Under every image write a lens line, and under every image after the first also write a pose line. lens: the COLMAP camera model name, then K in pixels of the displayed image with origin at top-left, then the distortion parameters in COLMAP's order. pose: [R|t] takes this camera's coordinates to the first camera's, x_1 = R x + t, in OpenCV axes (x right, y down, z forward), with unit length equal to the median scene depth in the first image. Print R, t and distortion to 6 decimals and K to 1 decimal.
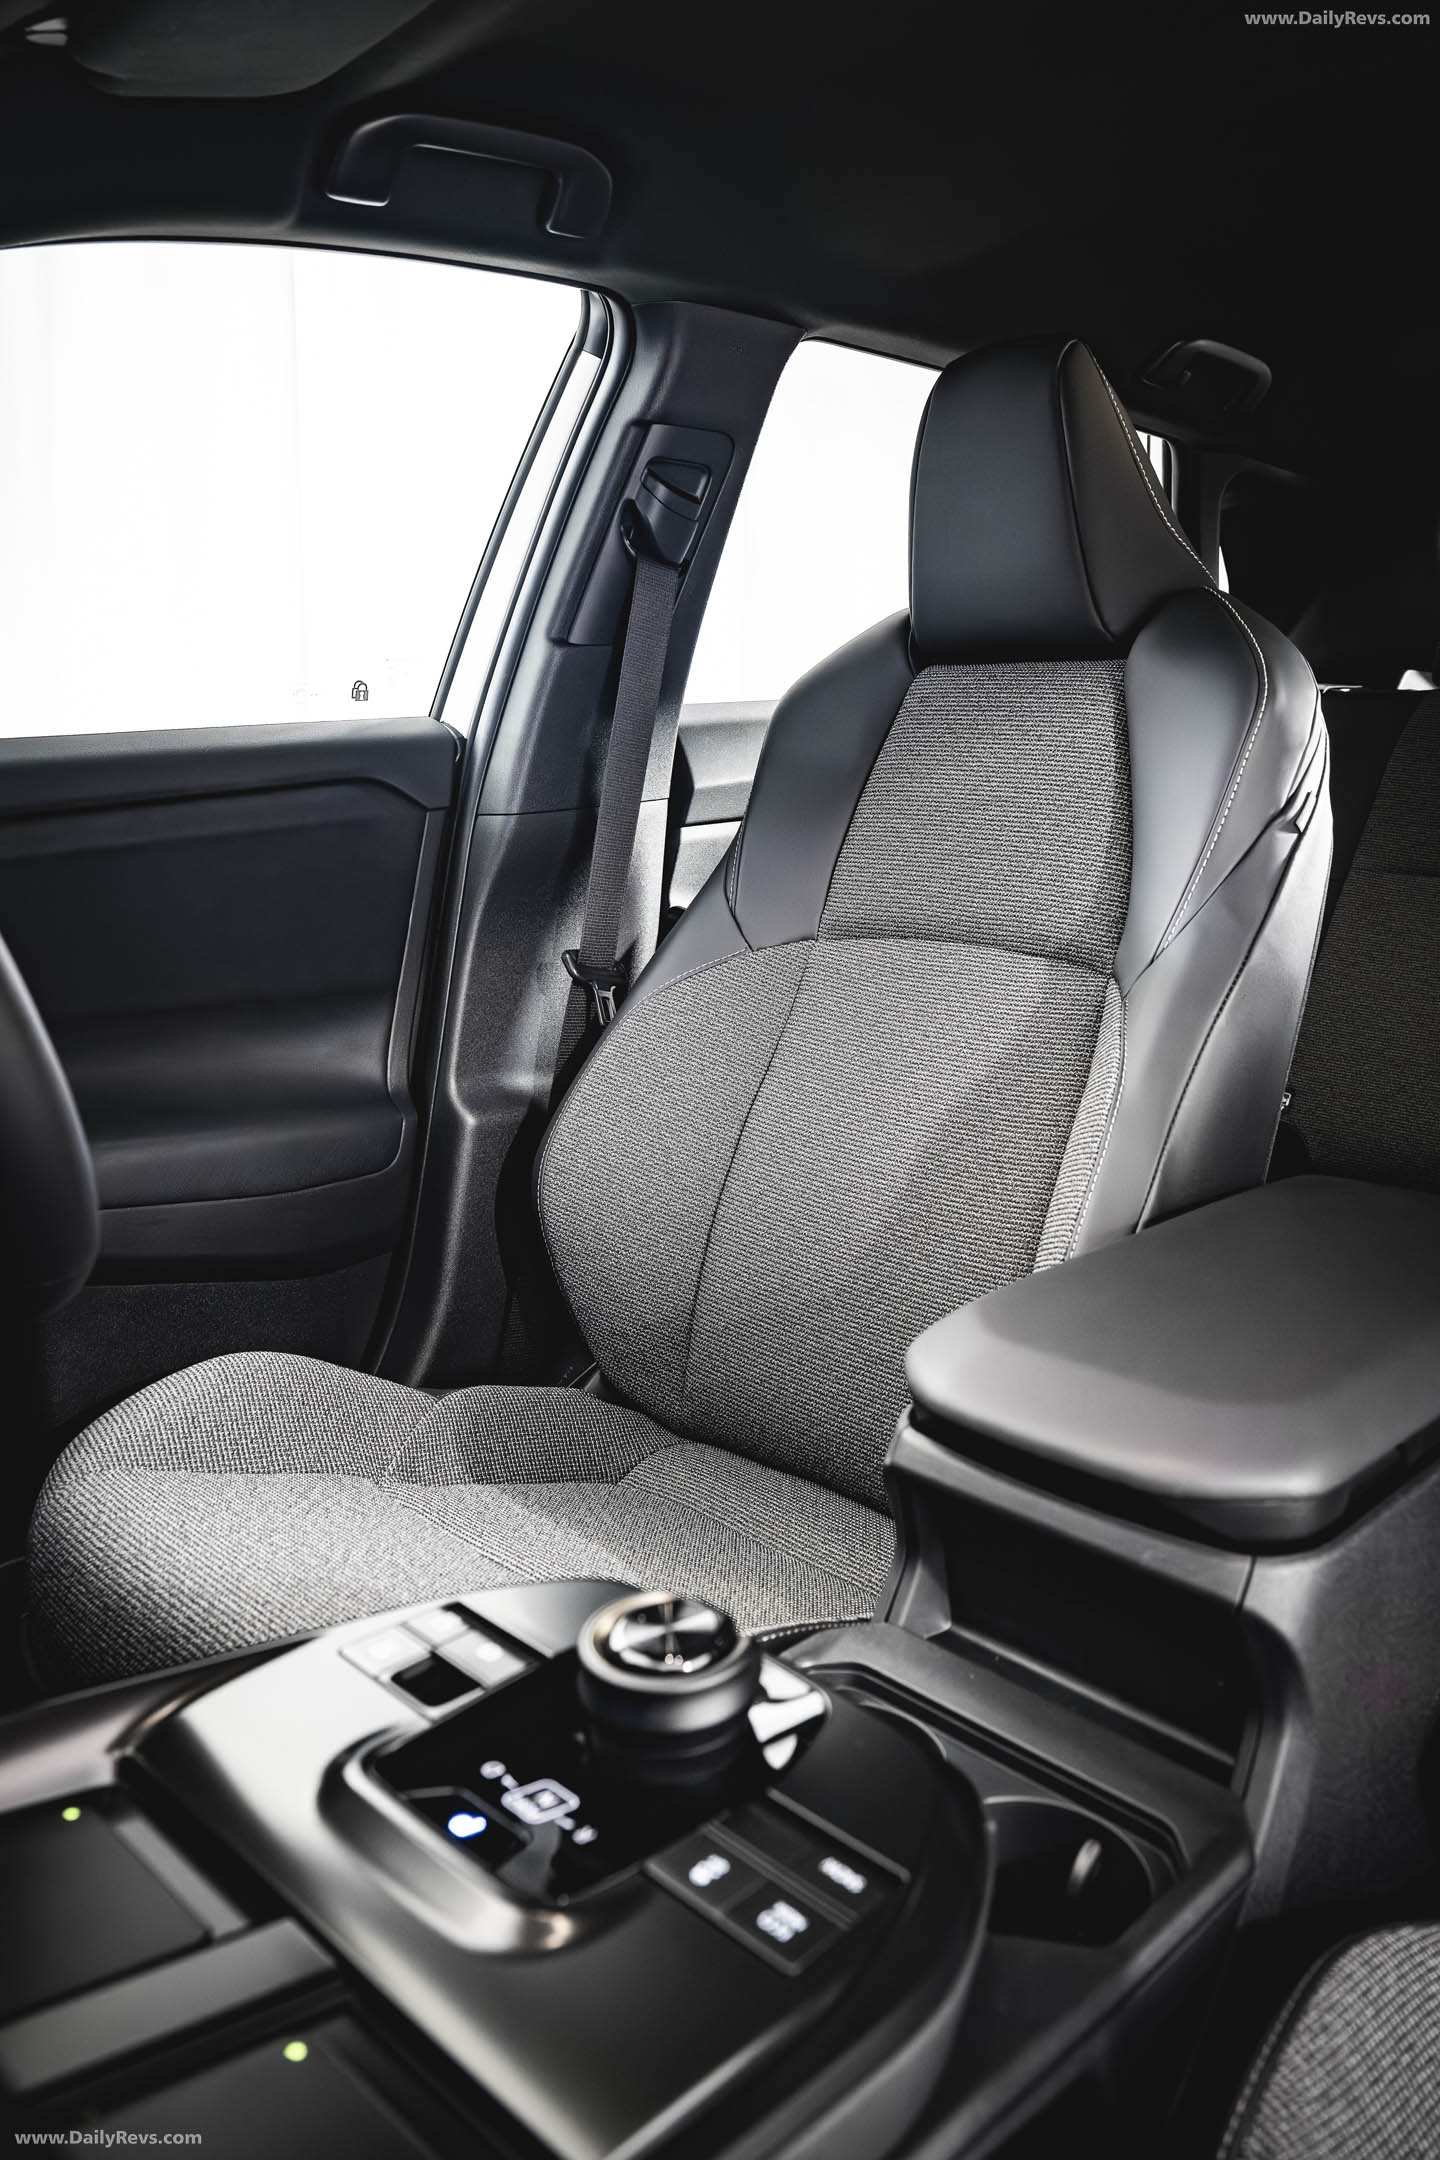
lens RADIAL K [[1706.9, 0, 720.4], [0, 1706.9, 1009.7], [0, 0, 1]] dist [-0.004939, 0.000574]
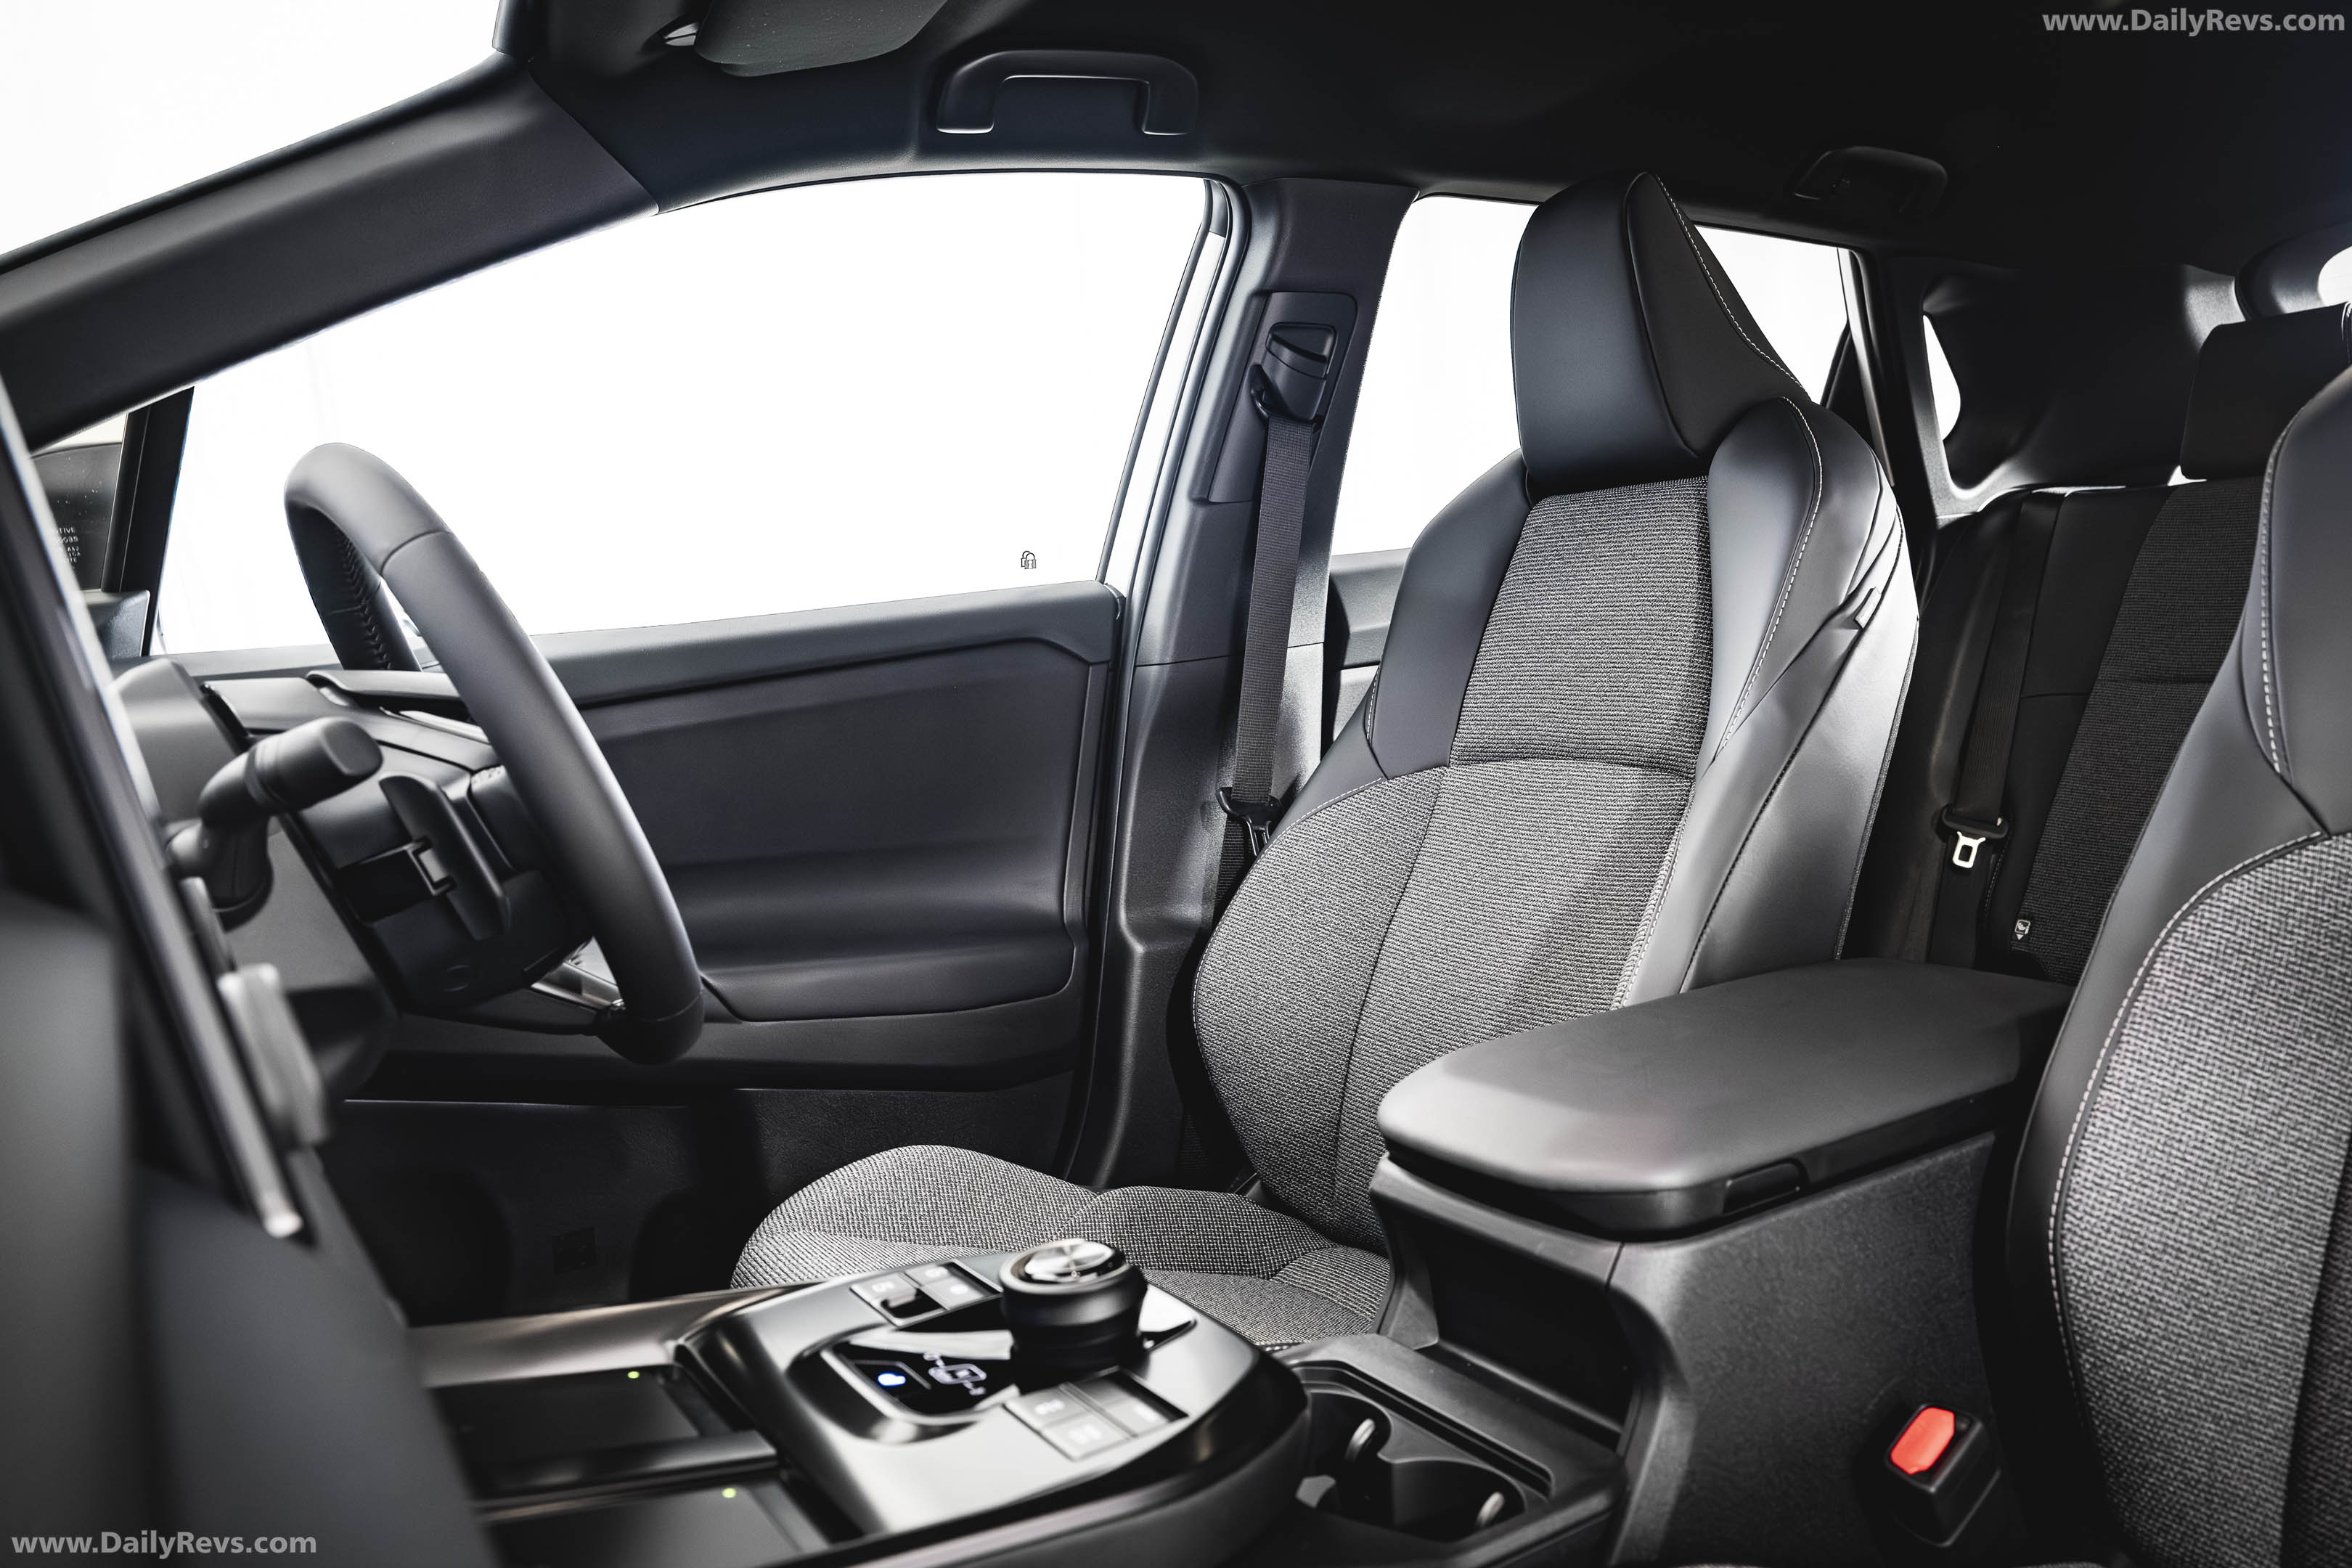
lens RADIAL K [[1697.5, 0, 1088.7], [0, 1697.5, 857.6], [0, 0, 1]] dist [-0.003519, -0.001623]
pose [[0.972760, -0.028889, -0.230007, 0.092168], [0.026318, 0.999552, -0.014241, 0.027829], [0.230316, 0.007800, 0.973085, -0.072993]]
